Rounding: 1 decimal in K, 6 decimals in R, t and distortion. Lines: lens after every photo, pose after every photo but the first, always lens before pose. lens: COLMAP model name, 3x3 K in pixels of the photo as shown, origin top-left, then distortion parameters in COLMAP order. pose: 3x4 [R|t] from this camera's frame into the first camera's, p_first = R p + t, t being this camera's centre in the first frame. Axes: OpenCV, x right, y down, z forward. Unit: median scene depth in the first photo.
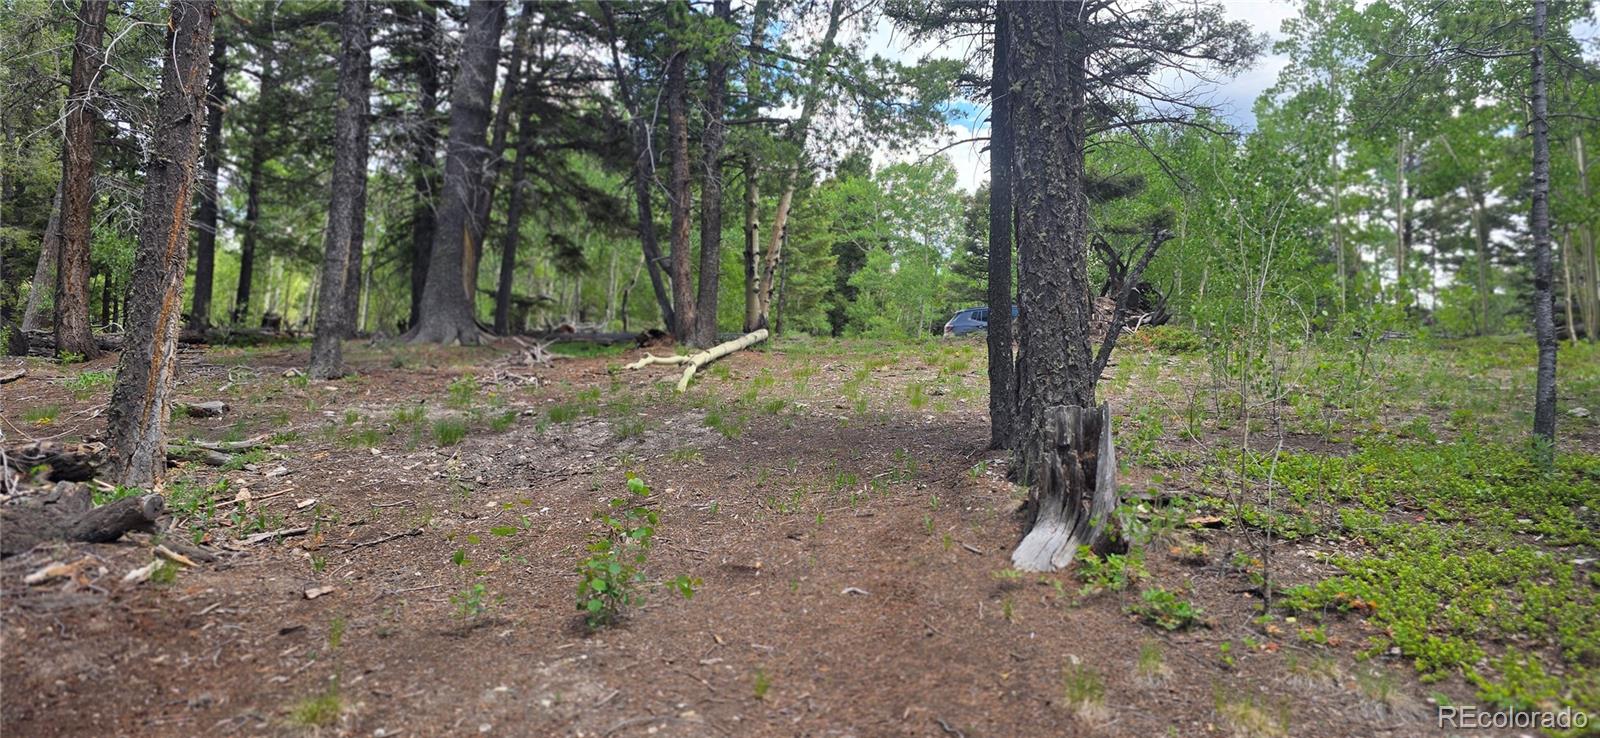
lens RADIAL K [[1132.1, 0, 797.4], [0, 1132.1, 351.8], [0, 0, 1]] dist [0.064564, -0.071461]
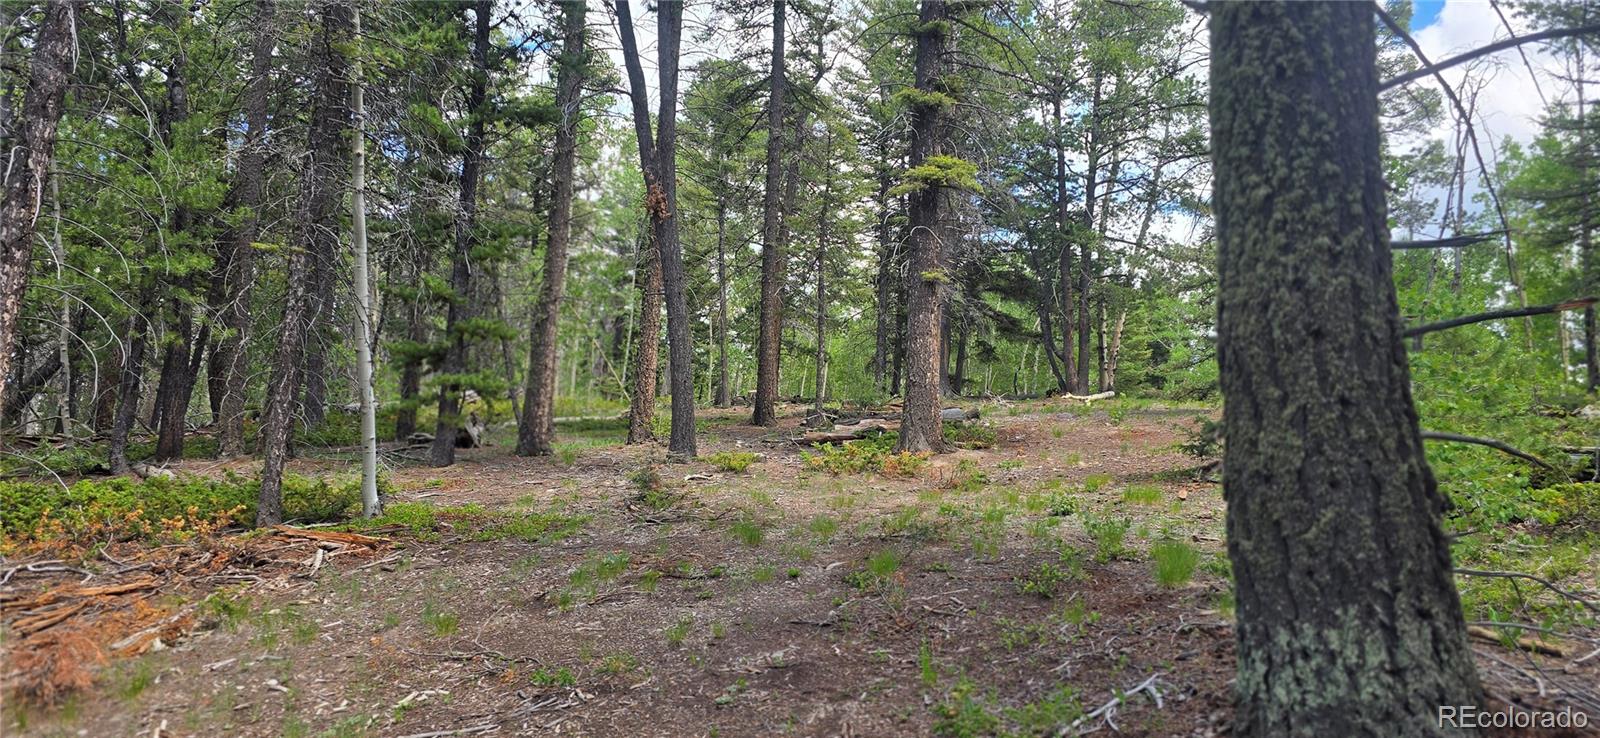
lens RADIAL K [[1132.1, 0, 797.4], [0, 1132.1, 351.8], [0, 0, 1]] dist [0.064564, -0.071461]
pose [[0.968099, -0.020858, -0.249700, -0.053186], [-0.002224, 0.995775, -0.091801, 0.072155], [0.250559, 0.089428, 0.963962, -0.722666]]
